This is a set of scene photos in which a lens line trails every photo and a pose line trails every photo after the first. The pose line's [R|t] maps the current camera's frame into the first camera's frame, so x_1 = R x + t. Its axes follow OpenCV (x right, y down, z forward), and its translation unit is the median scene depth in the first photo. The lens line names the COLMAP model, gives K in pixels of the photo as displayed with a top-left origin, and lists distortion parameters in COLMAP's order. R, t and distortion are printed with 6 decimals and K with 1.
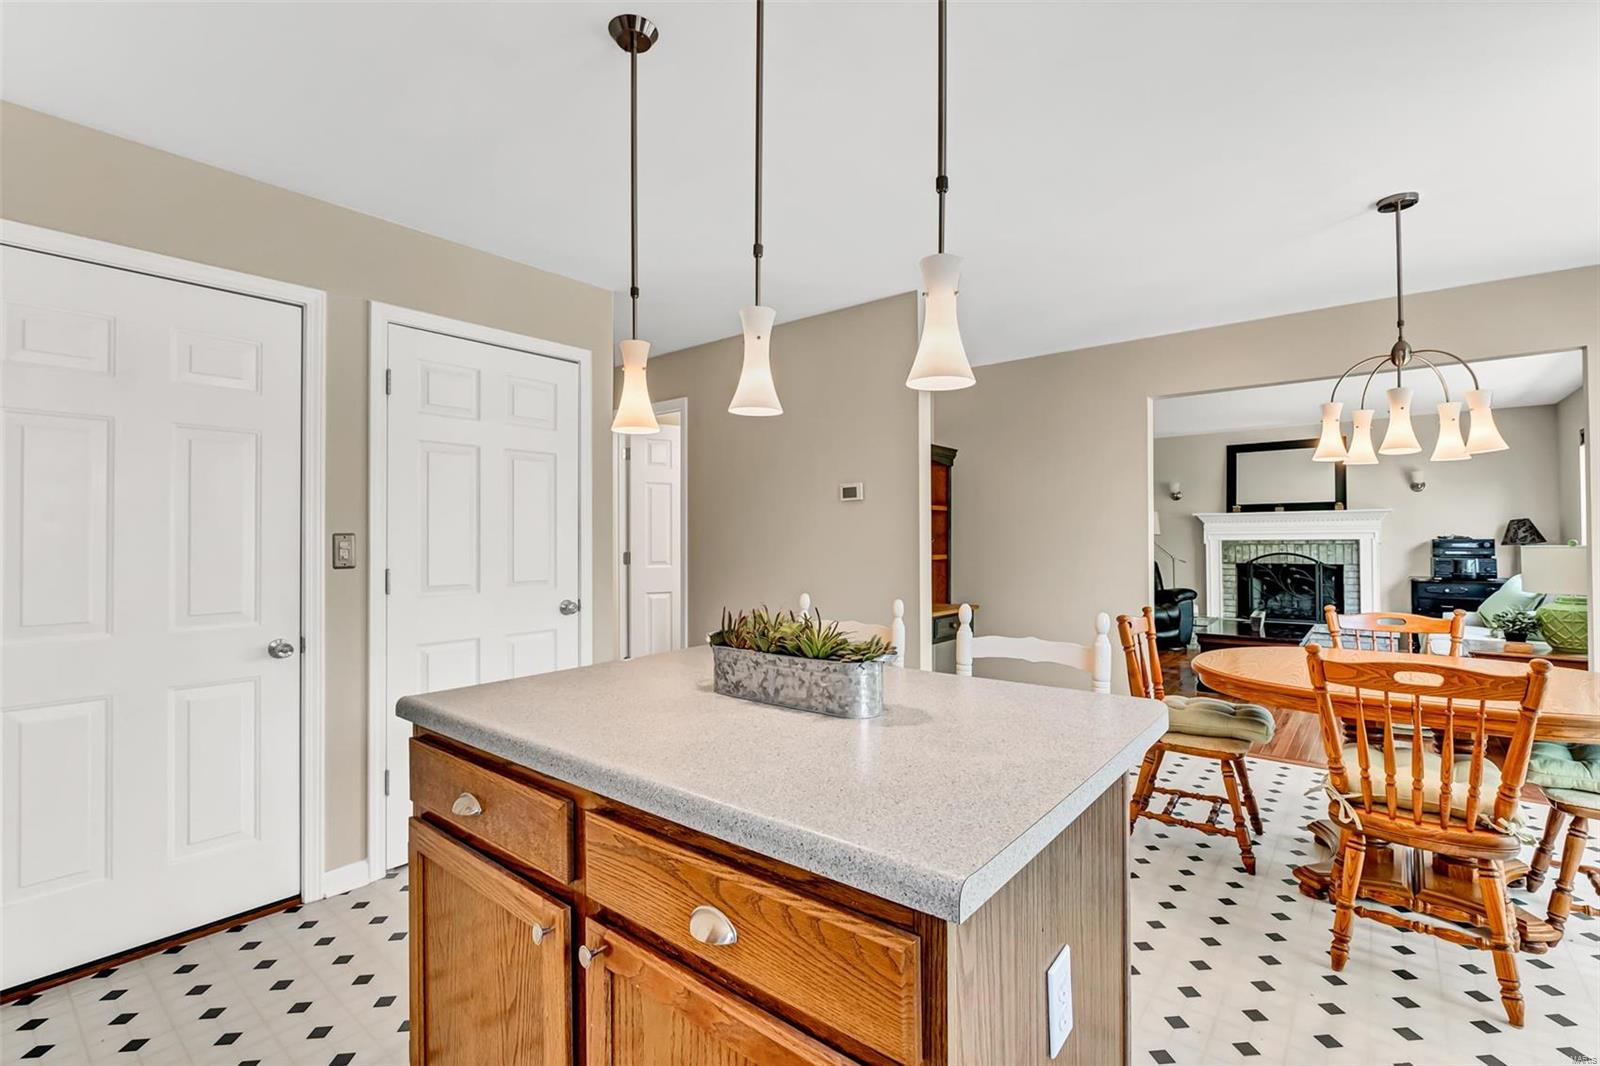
lens RADIAL K [[714.6, 0, 807.9], [0, 714.6, 527.1], [0, 0, 1]] dist [-0.001194, -0.002978]
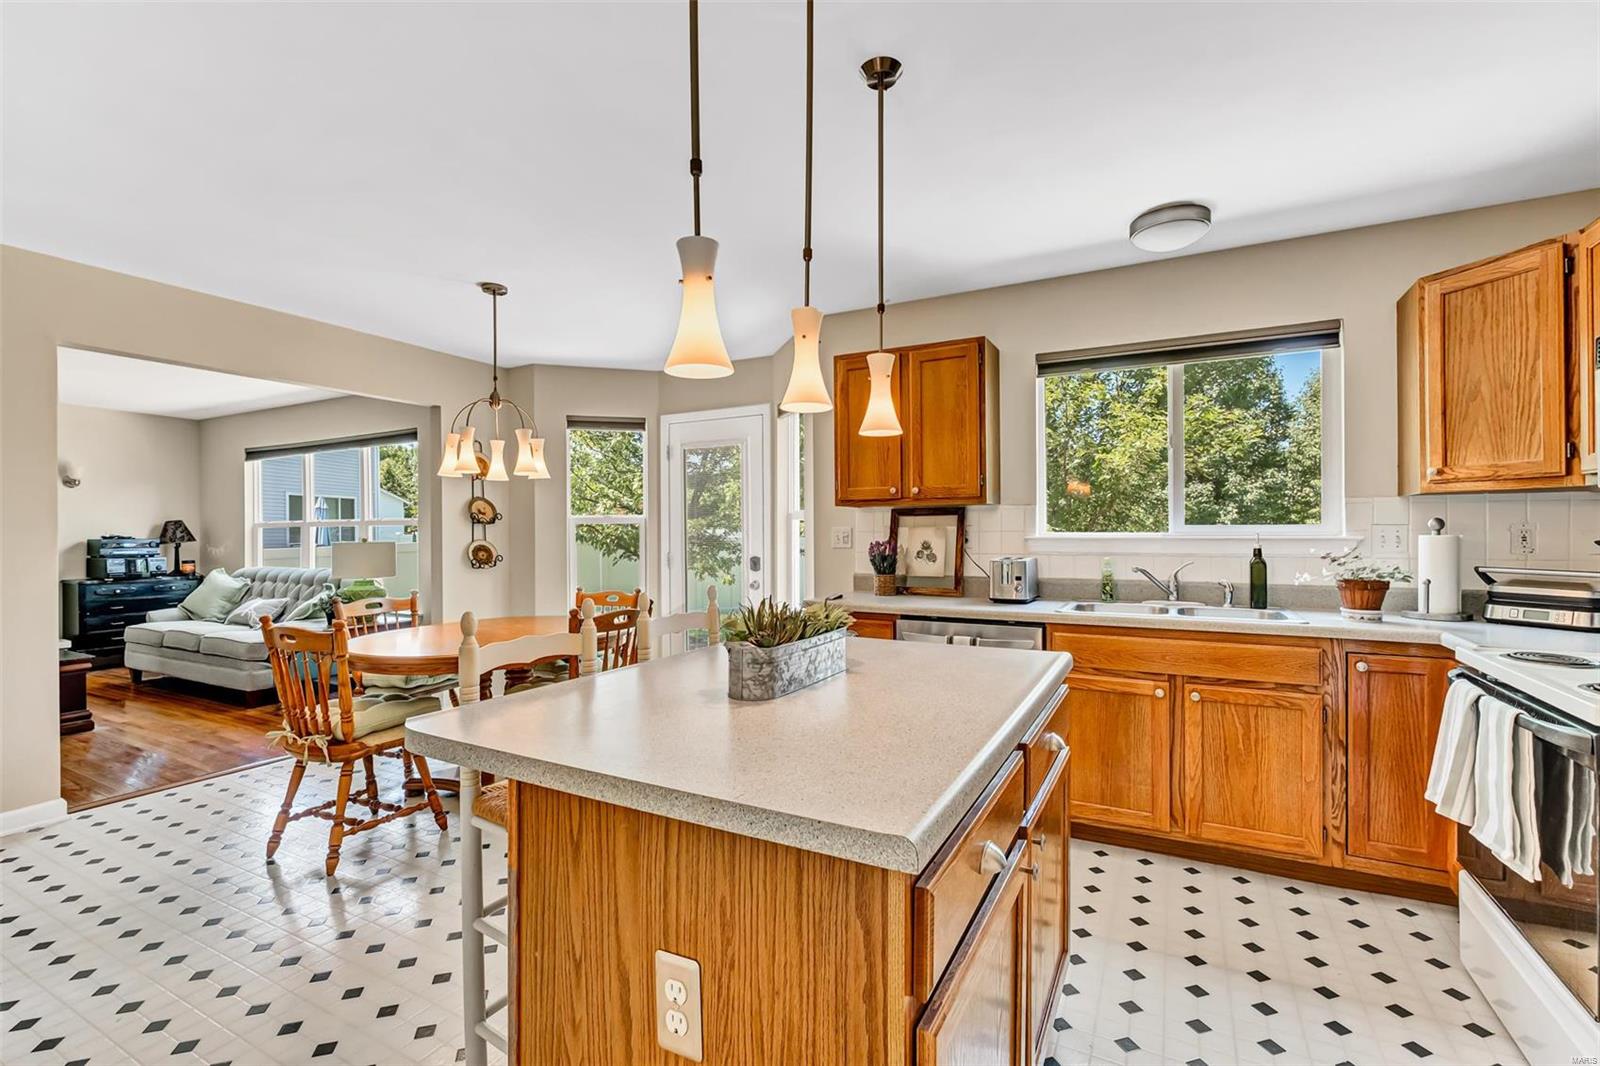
lens RADIAL K [[714.6, 0, 793.7], [0, 714.6, 529.7], [0, 0, 1]] dist [-0.001194, -0.002978]
pose [[-0.179274, 0.009447, 0.983754, -0.213252], [-0.011009, 0.999872, -0.011608, 0.005161], [-0.983738, -0.012911, -0.179147, 0.236067]]
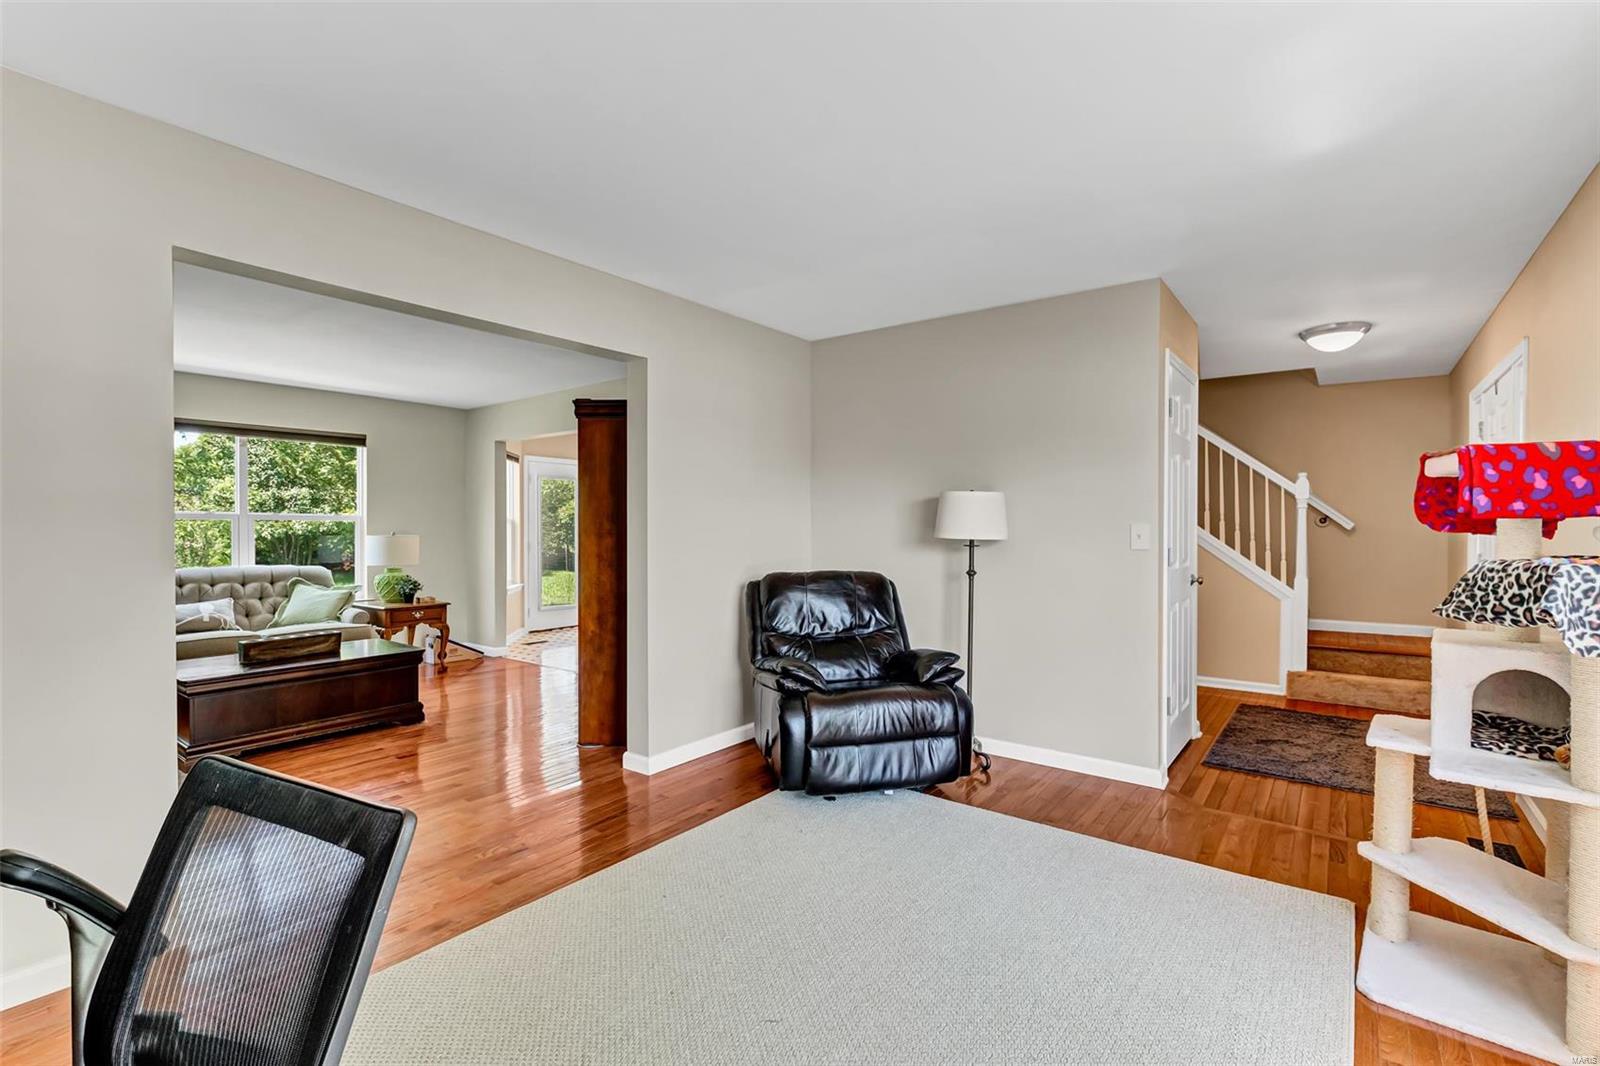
lens RADIAL K [[714.6, 0, 784.1], [0, 714.6, 536.9], [0, 0, 1]] dist [-0.001194, -0.002978]
pose [[-0.999580, 0.001168, -0.028940, 0.132860], [0.001442, 0.999954, -0.009463, 0.024206], [0.028928, -0.009501, -0.999536, 1.393720]]
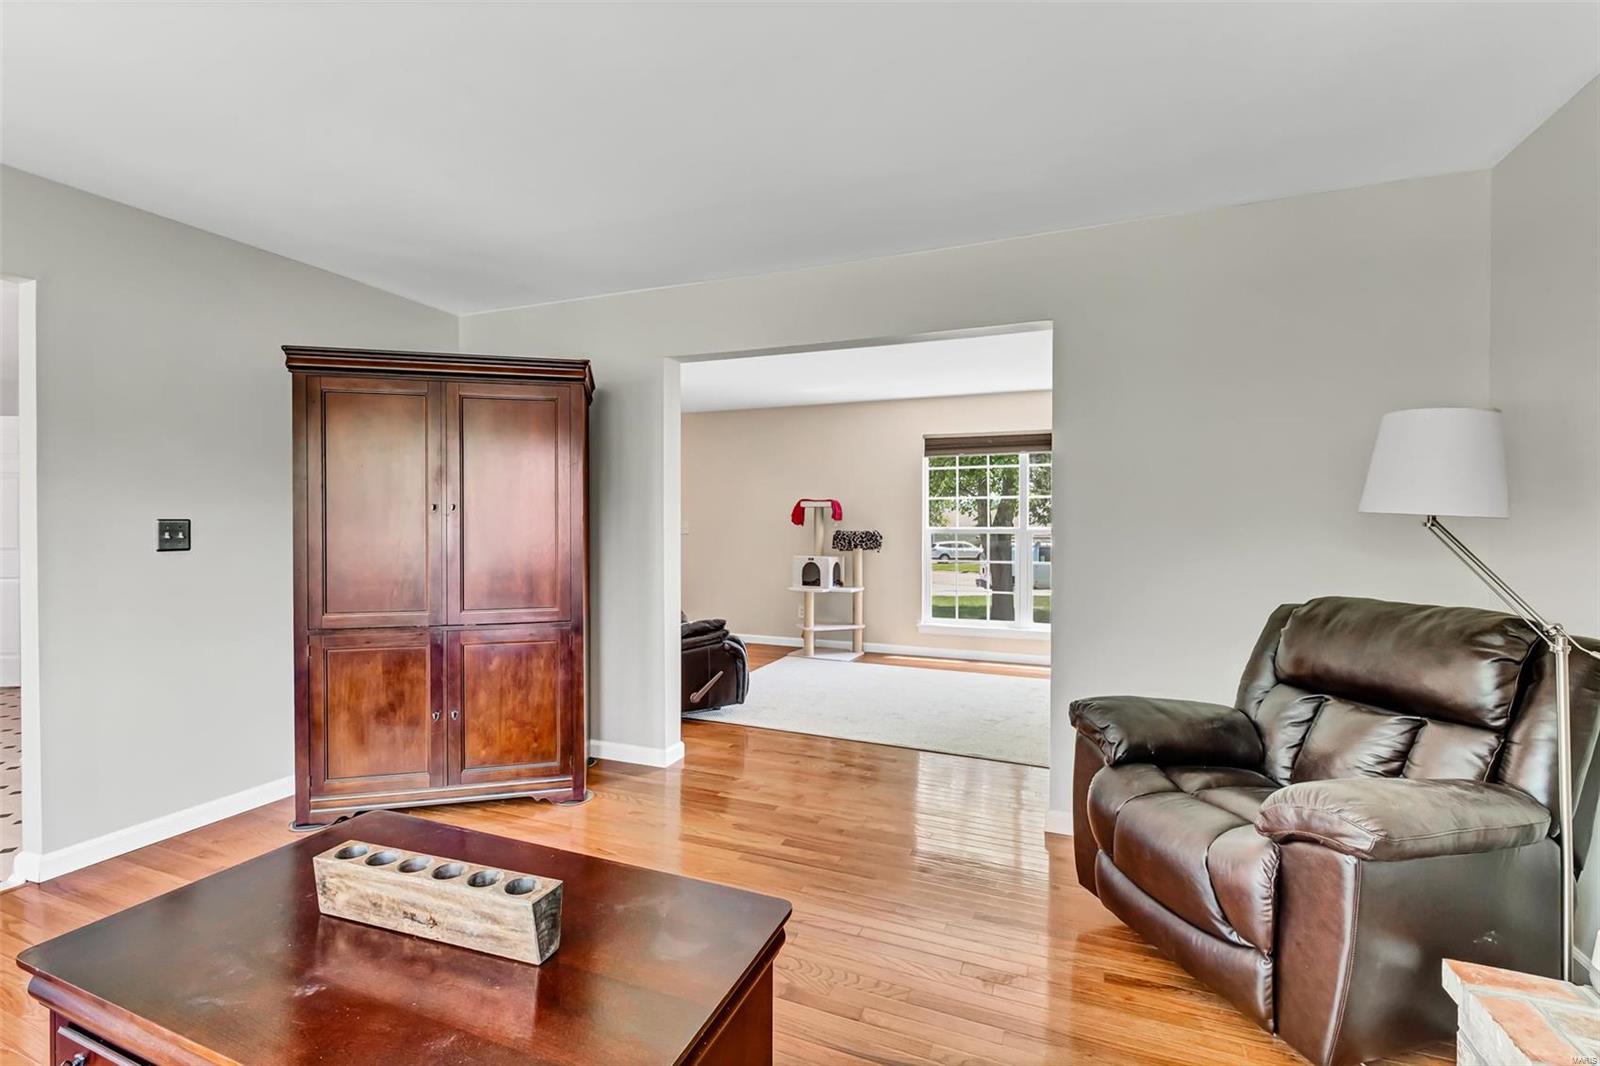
lens RADIAL K [[714.6, 0, 795.4], [0, 714.6, 540.4], [0, 0, 1]] dist [-0.001194, -0.002978]
pose [[0.295575, 0.027553, -0.954922, 0.705231], [0.014163, 0.999348, 0.033219, 0.010330], [0.955214, -0.023343, 0.294992, 0.842274]]
